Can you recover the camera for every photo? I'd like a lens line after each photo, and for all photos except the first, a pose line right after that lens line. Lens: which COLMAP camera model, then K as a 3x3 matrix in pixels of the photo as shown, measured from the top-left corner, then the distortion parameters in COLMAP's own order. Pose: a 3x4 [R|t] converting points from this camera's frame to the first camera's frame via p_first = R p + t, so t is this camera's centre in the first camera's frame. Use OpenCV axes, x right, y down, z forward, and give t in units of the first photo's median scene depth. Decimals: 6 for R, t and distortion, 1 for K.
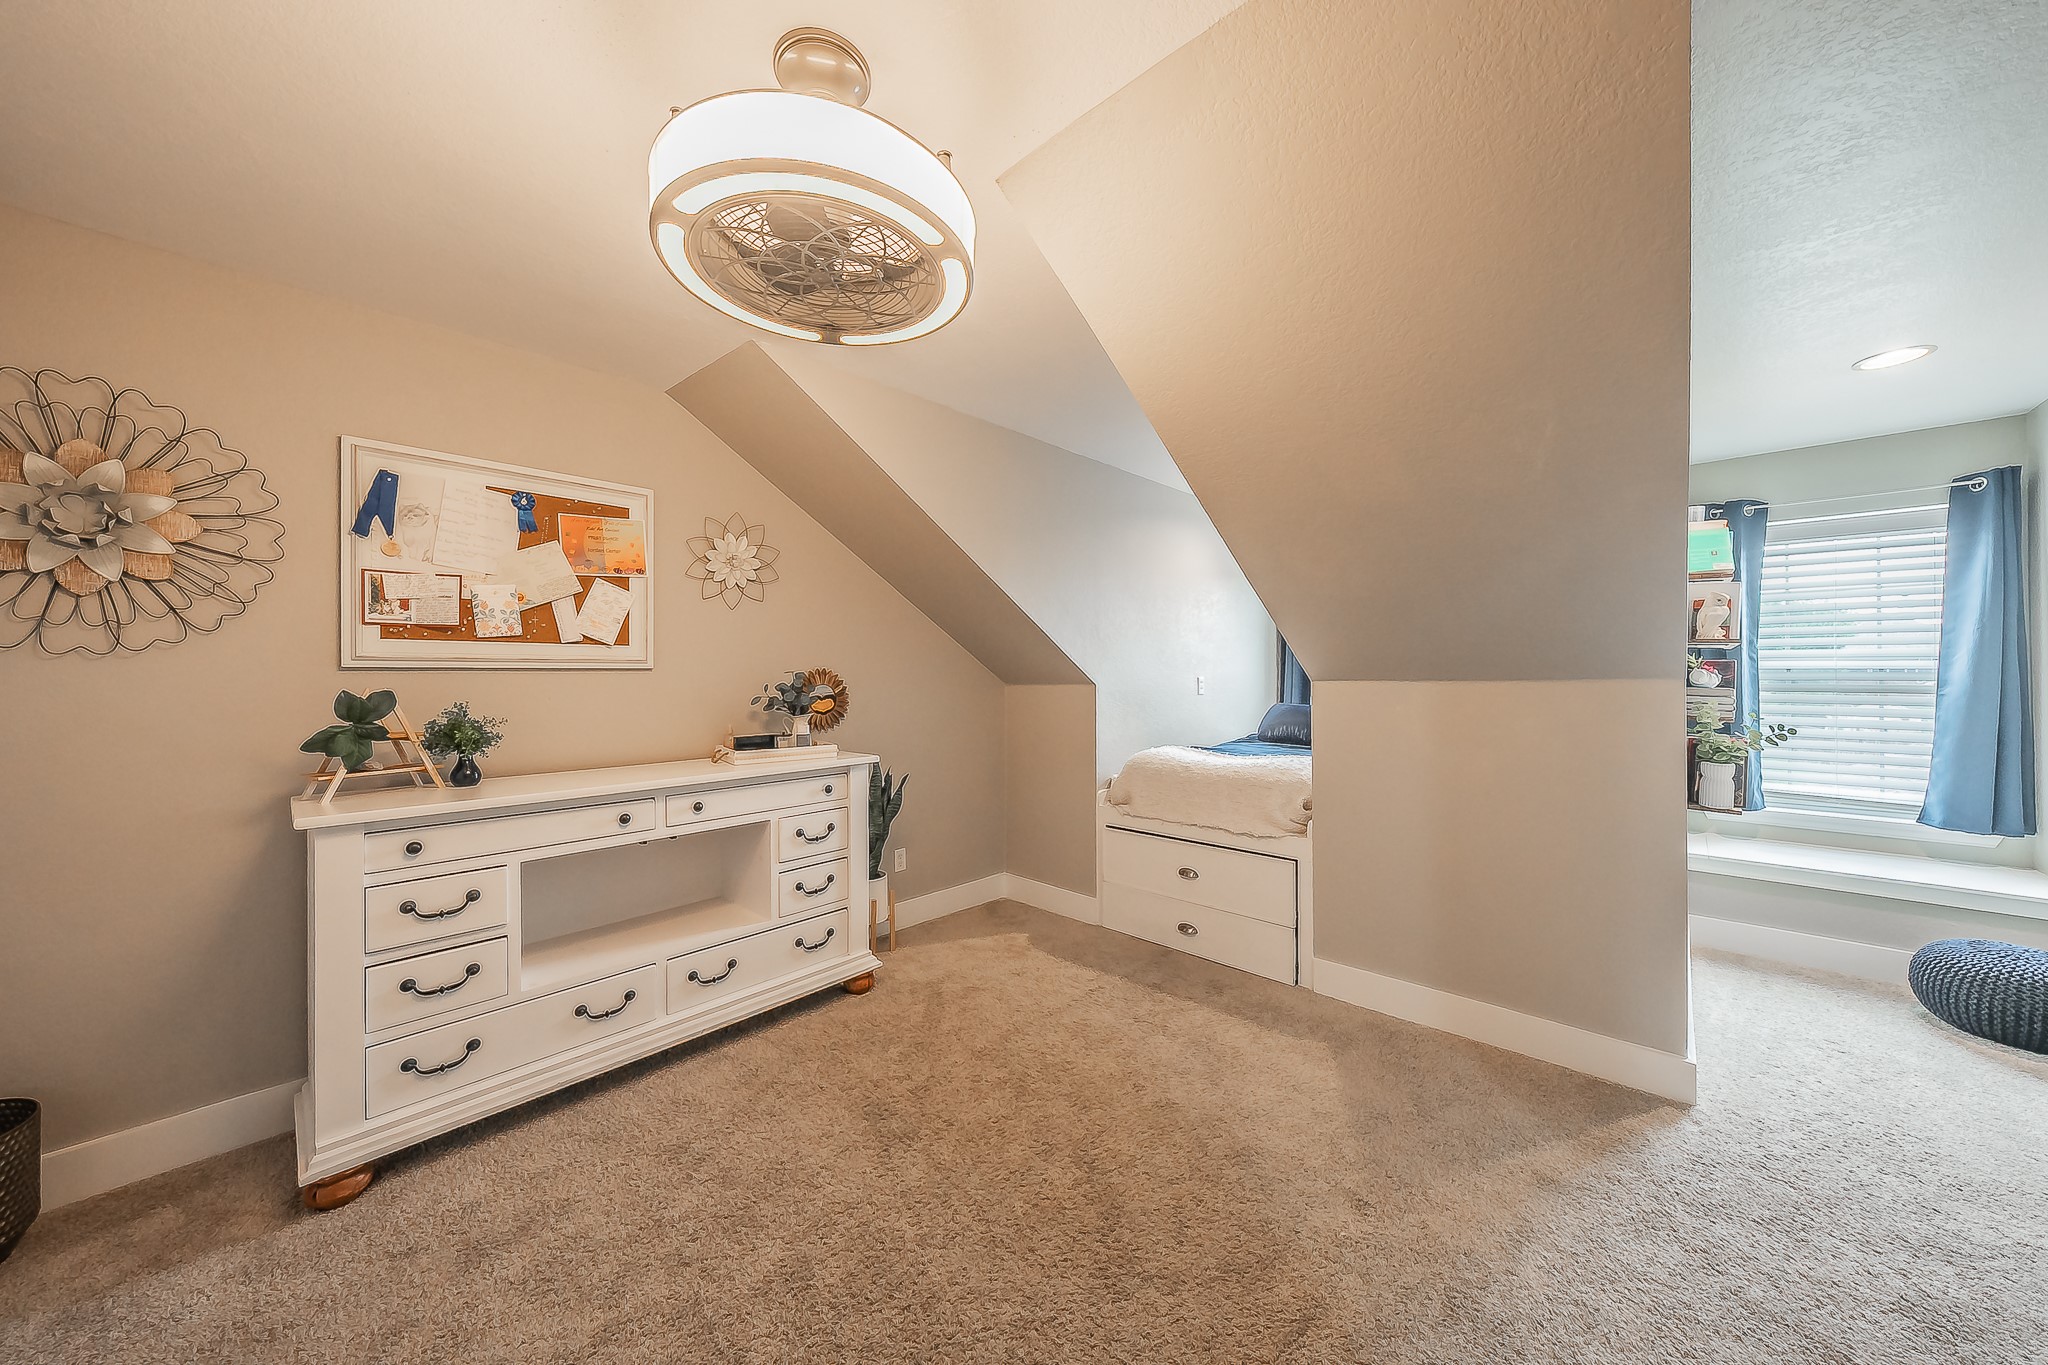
lens RADIAL K [[705.0, 0, 1018.6], [0, 705.0, 684.2], [0, 0, 1]] dist [0.000050, 0.000015]
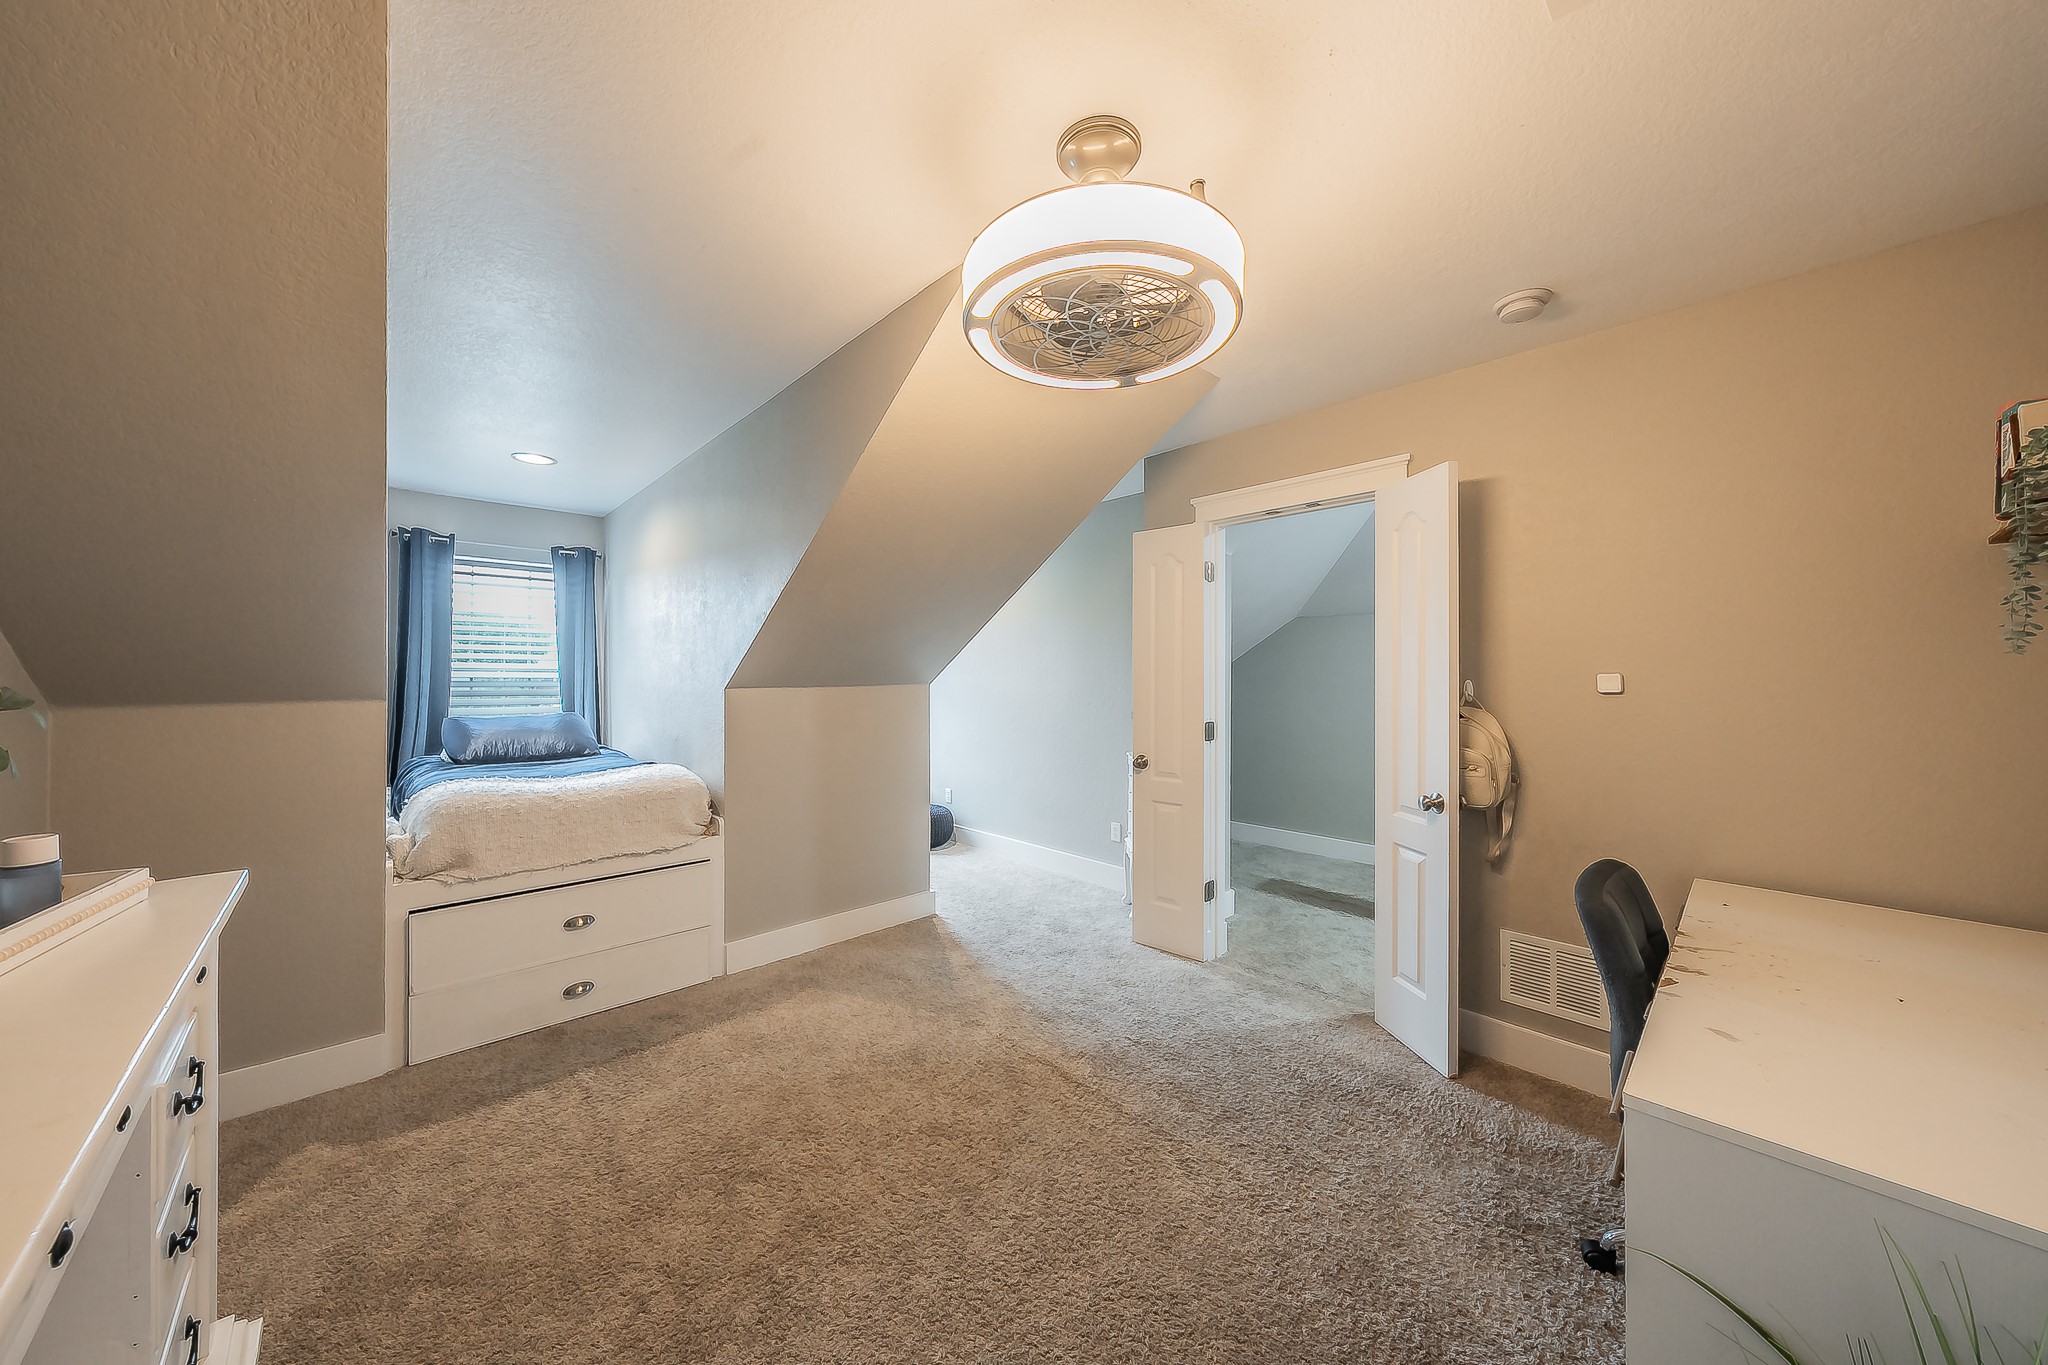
lens RADIAL K [[705.0, 0, 1019.4], [0, 705.0, 678.8], [0, 0, 1]] dist [0.000050, 0.000015]
pose [[0.052232, -0.000661, 0.998635, -1.230450], [0.018335, 0.999832, -0.000297, -0.020302], [-0.998467, 0.018325, 0.052236, 0.938223]]
